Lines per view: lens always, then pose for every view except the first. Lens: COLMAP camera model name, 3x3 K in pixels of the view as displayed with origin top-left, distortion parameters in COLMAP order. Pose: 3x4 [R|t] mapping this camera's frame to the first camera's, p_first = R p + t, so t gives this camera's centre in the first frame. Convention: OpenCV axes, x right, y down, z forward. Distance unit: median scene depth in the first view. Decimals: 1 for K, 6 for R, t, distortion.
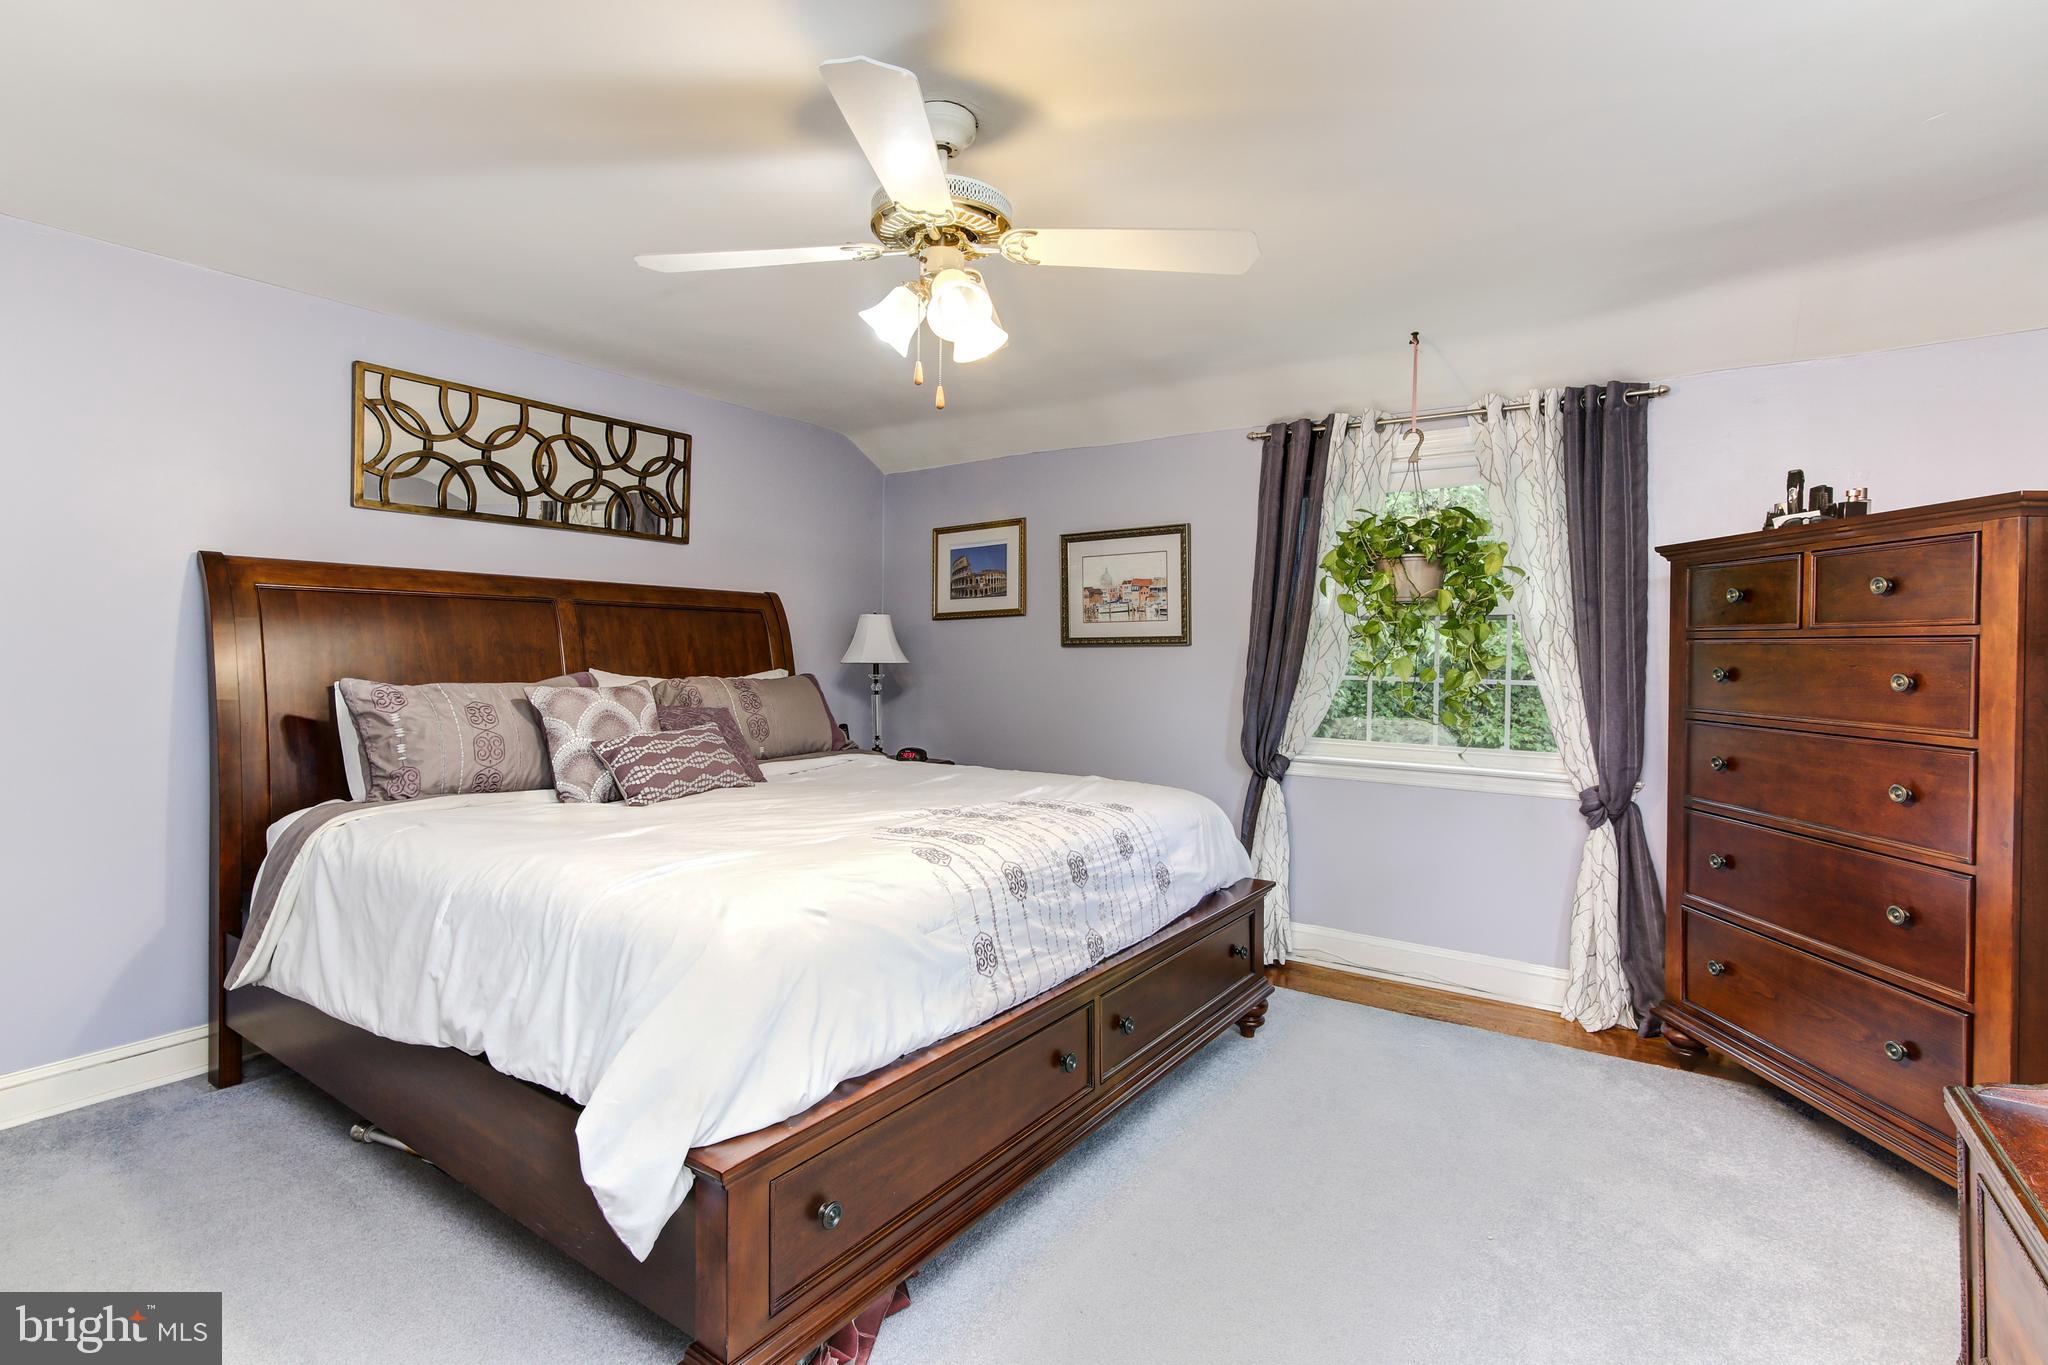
lens RADIAL K [[938.4, 0, 1026.3], [0, 938.4, 662.7], [0, 0, 1]] dist [0.012994, 0.000178]
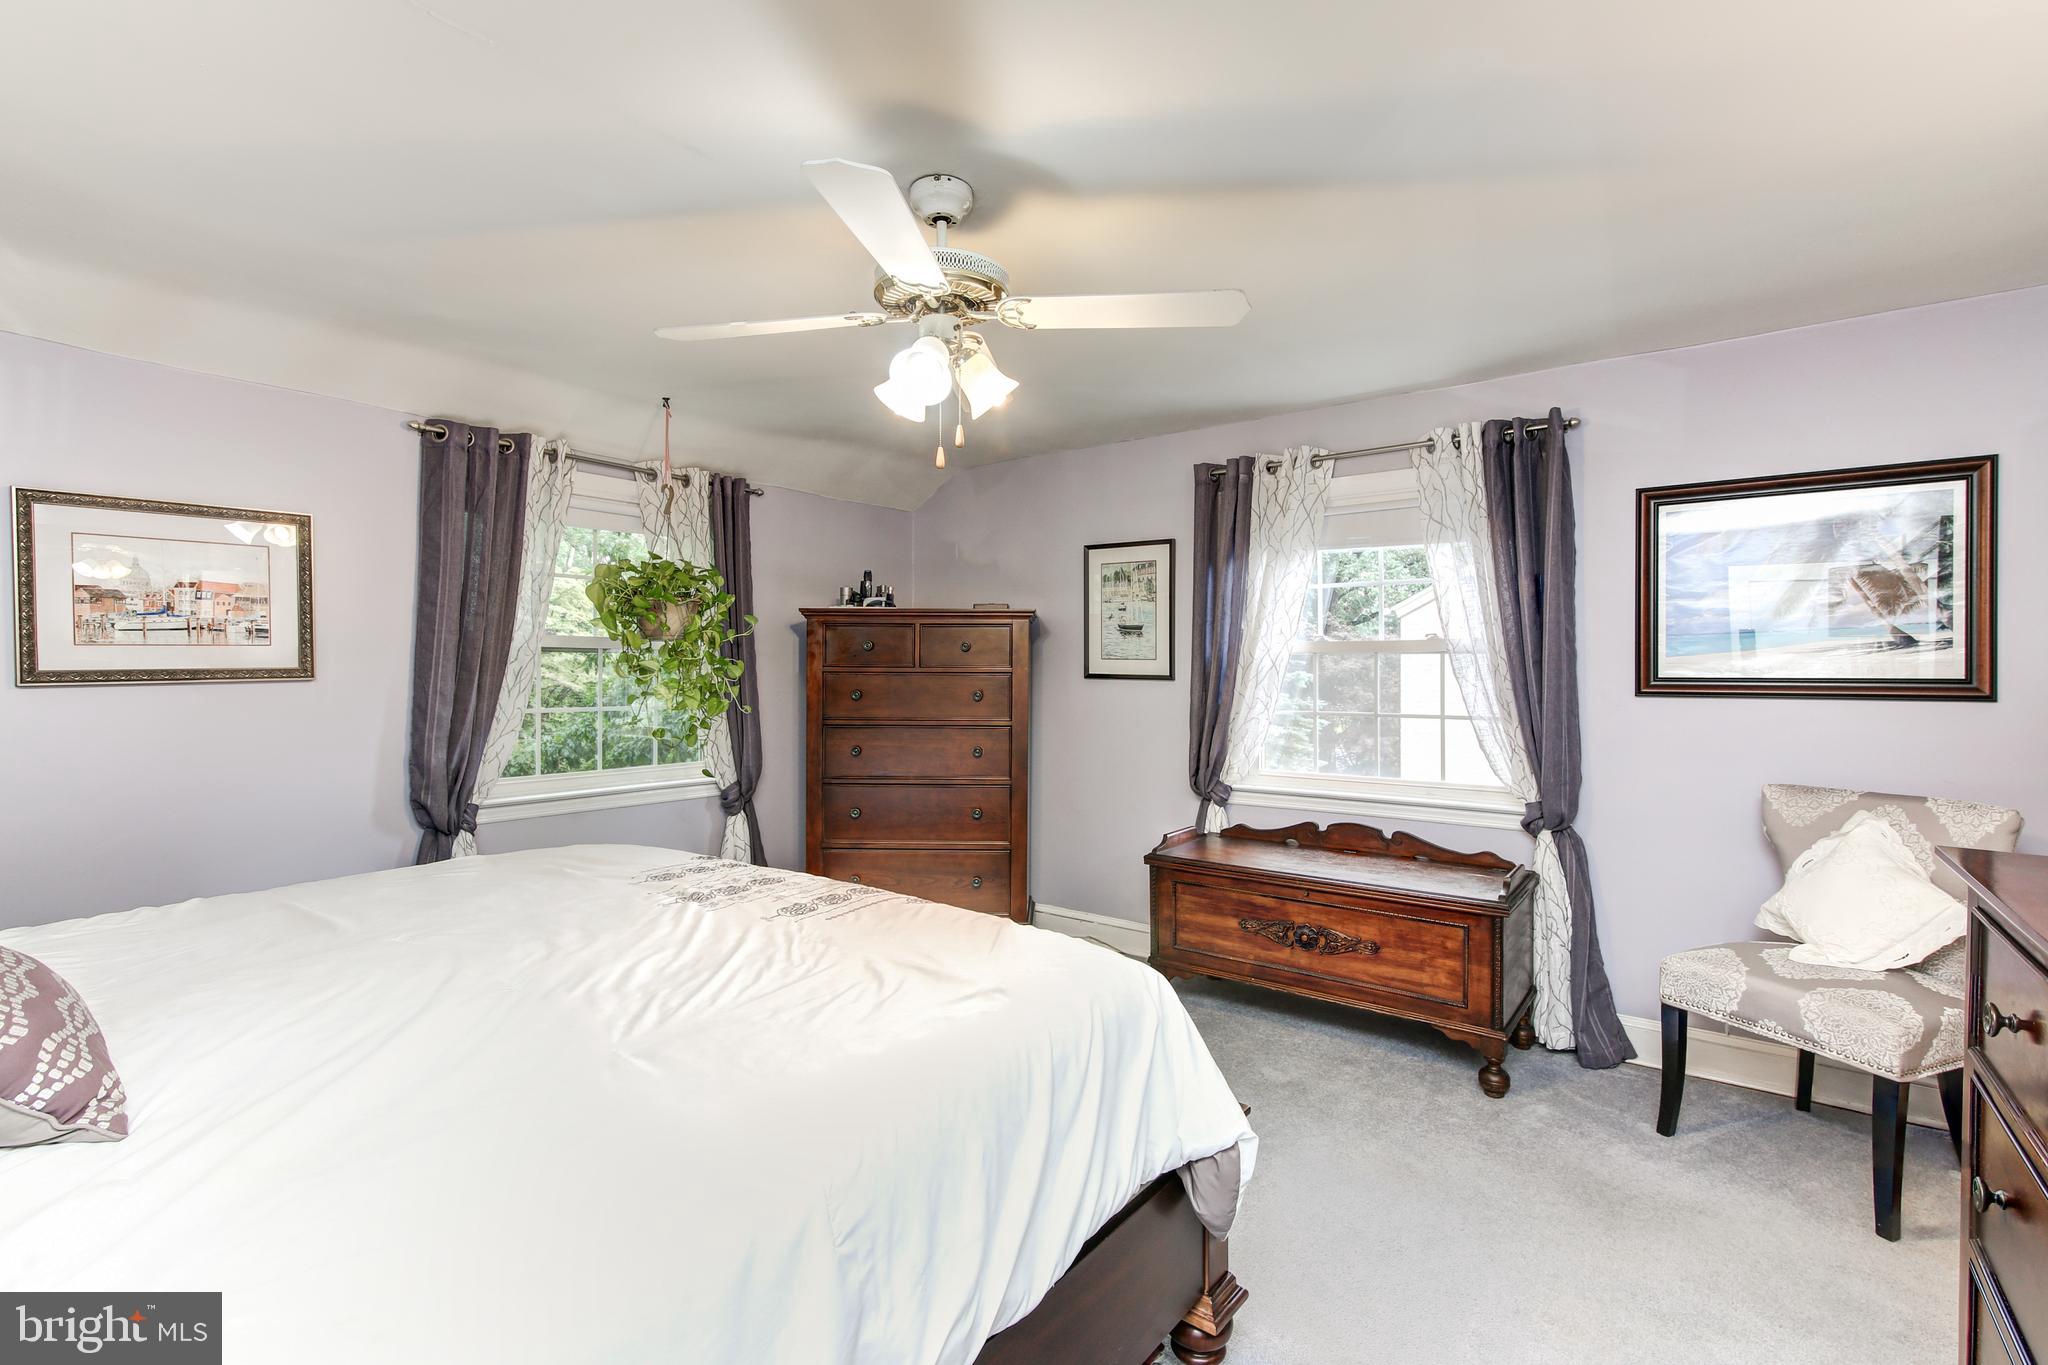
lens RADIAL K [[924.1, 0, 1034.7], [0, 924.1, 679.5], [0, 0, 1]] dist [0.000137, 0.000204]
pose [[0.075127, -0.019514, 0.996983, -0.567091], [0.012955, 0.999743, 0.018592, -0.027409], [-0.997090, 0.011519, 0.075360, 0.420096]]
